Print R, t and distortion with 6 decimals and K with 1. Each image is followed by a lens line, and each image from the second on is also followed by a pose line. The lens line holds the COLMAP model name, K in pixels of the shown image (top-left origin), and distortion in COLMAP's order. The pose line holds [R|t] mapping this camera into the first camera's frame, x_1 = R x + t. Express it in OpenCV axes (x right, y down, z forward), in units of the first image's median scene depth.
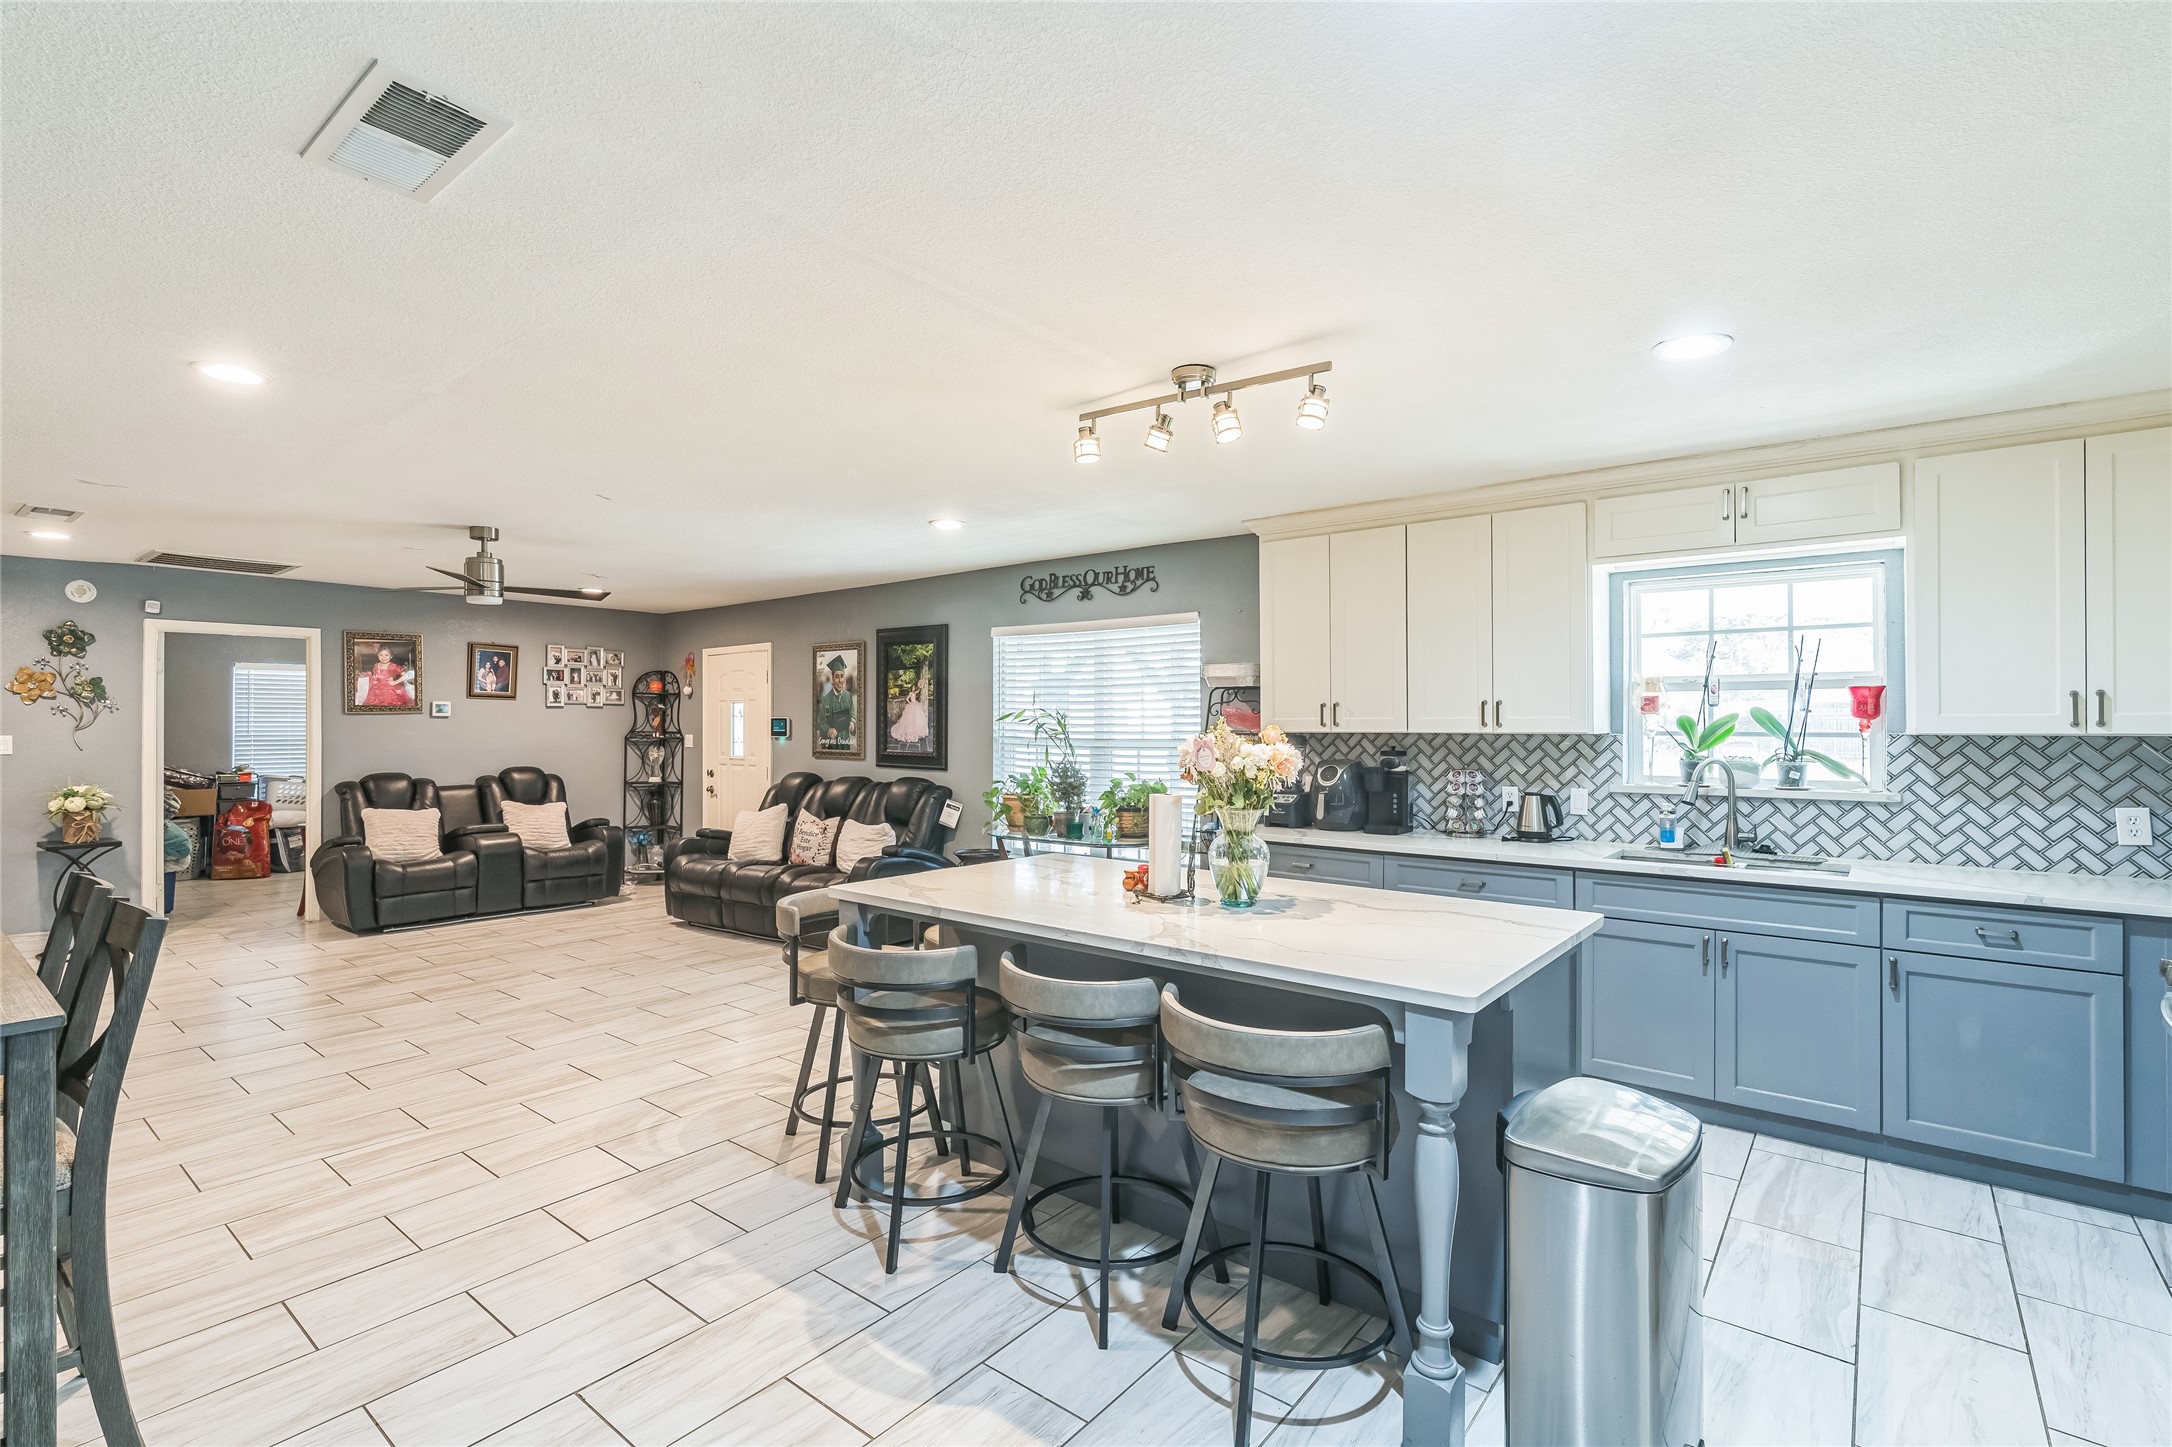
lens RADIAL K [[999.3, 0, 1086.9], [0, 999.3, 703.2], [0, 0, 1]] dist [0.004943, 0.000435]
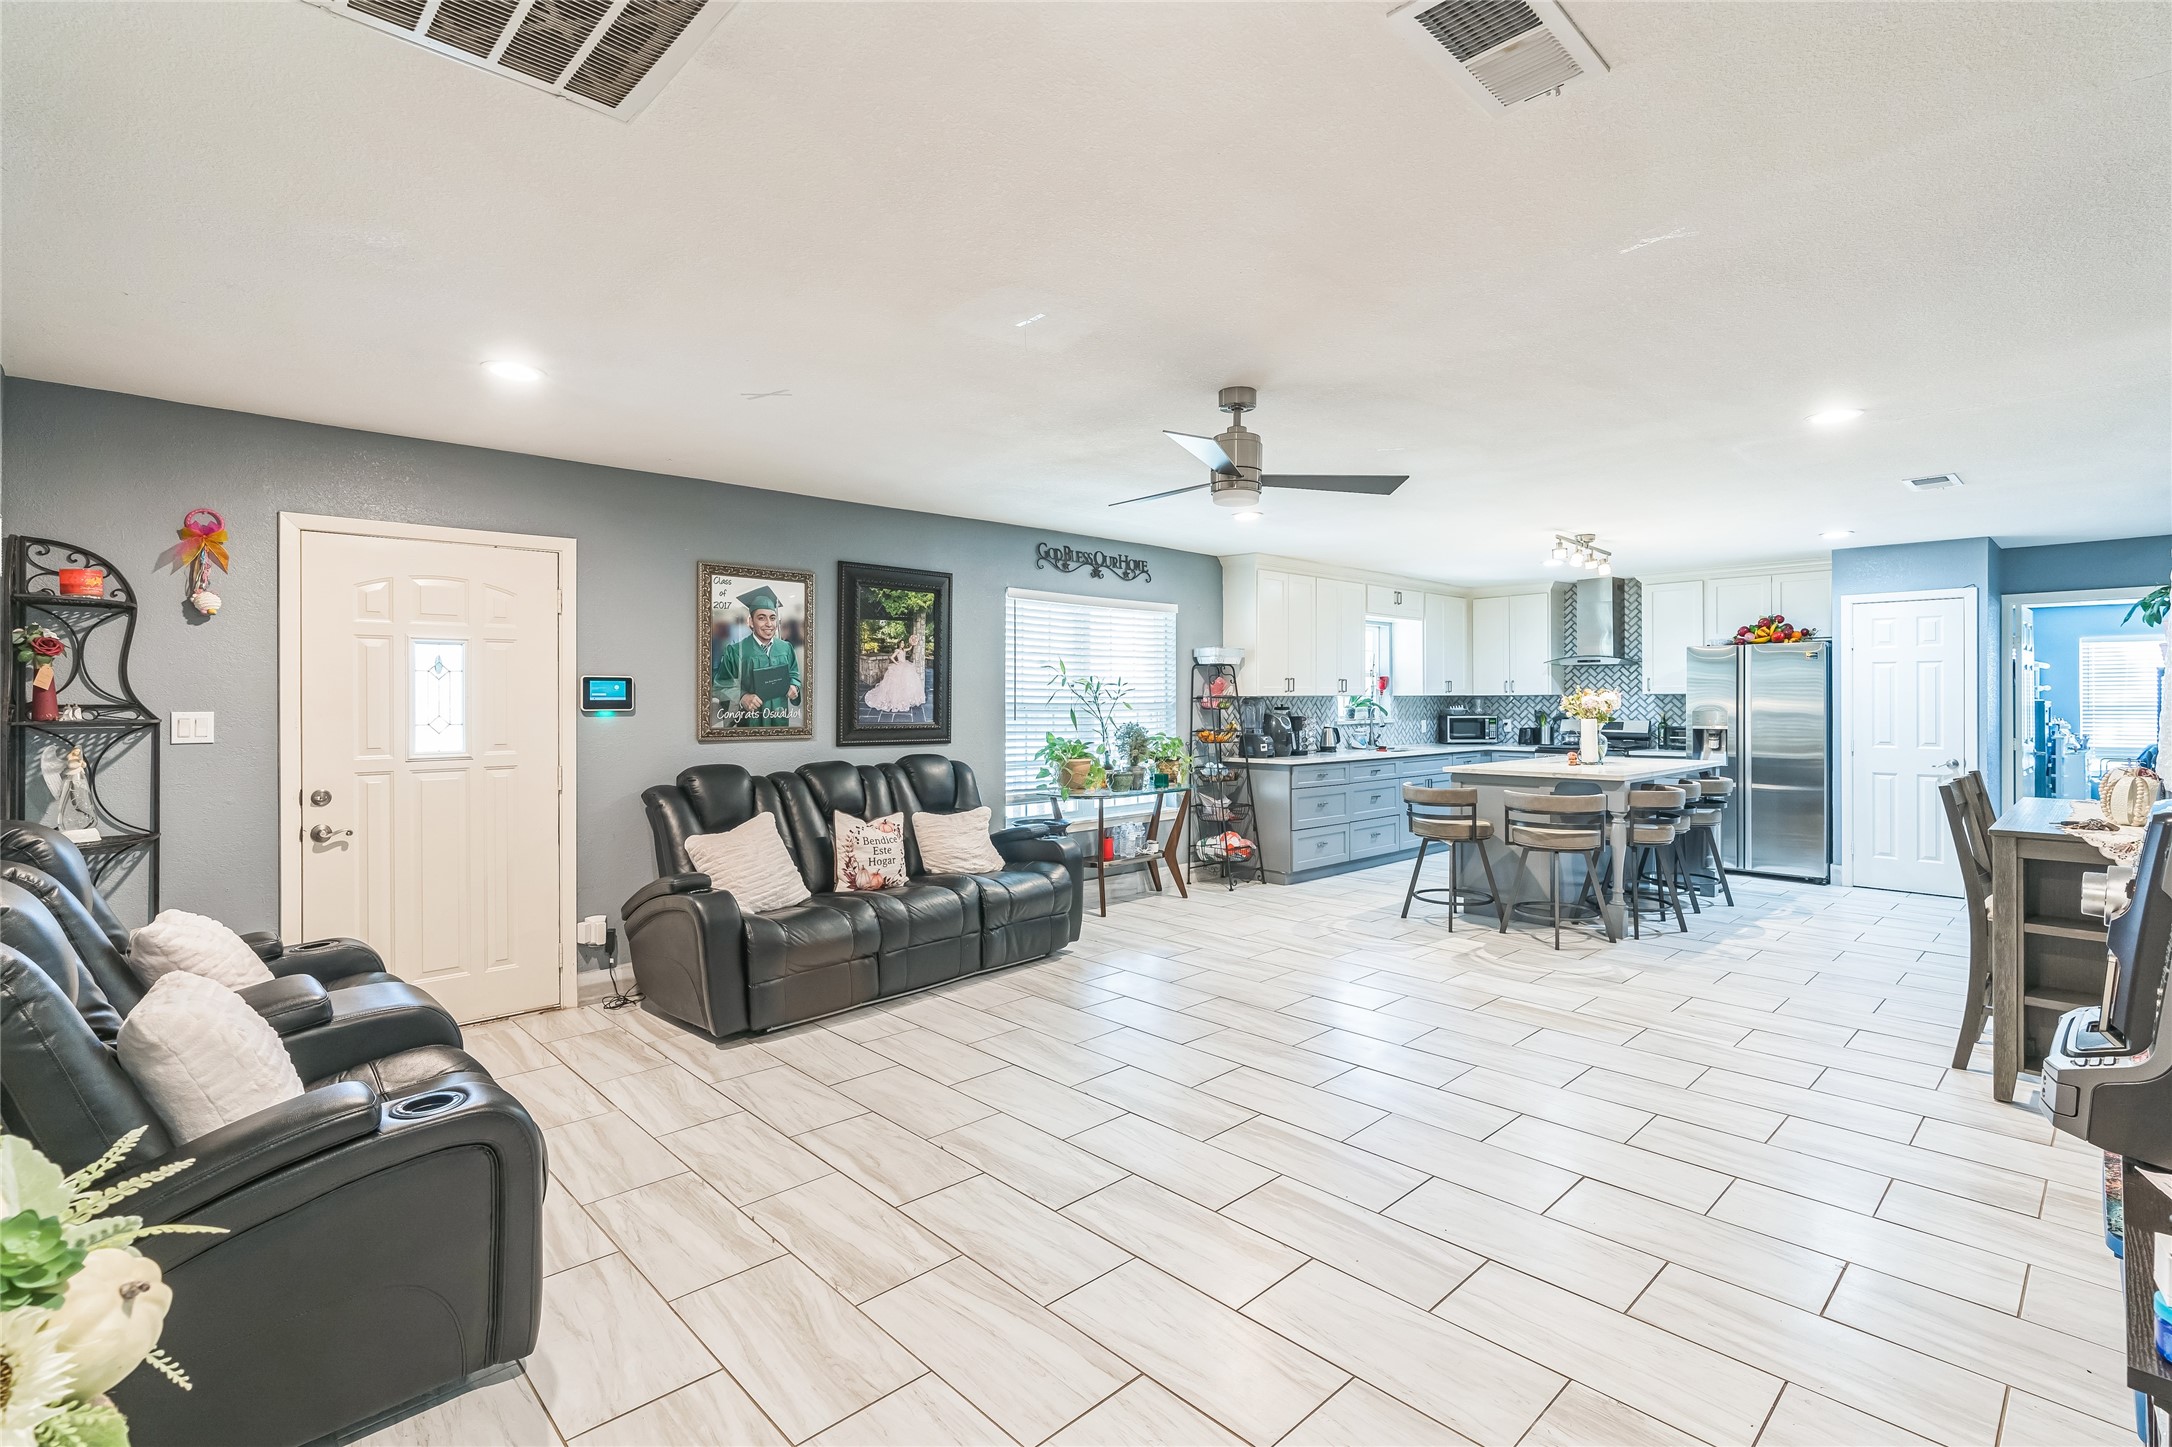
lens RADIAL K [[999.3, 0, 1085.2], [0, 999.3, 720.6], [0, 0, 1]] dist [0.004943, 0.000435]
pose [[0.137879, -0.007755, 0.990419, -0.970823], [-0.001688, 0.999966, 0.008064, 0.040347], [-0.990448, -0.002783, 0.137861, 0.759684]]
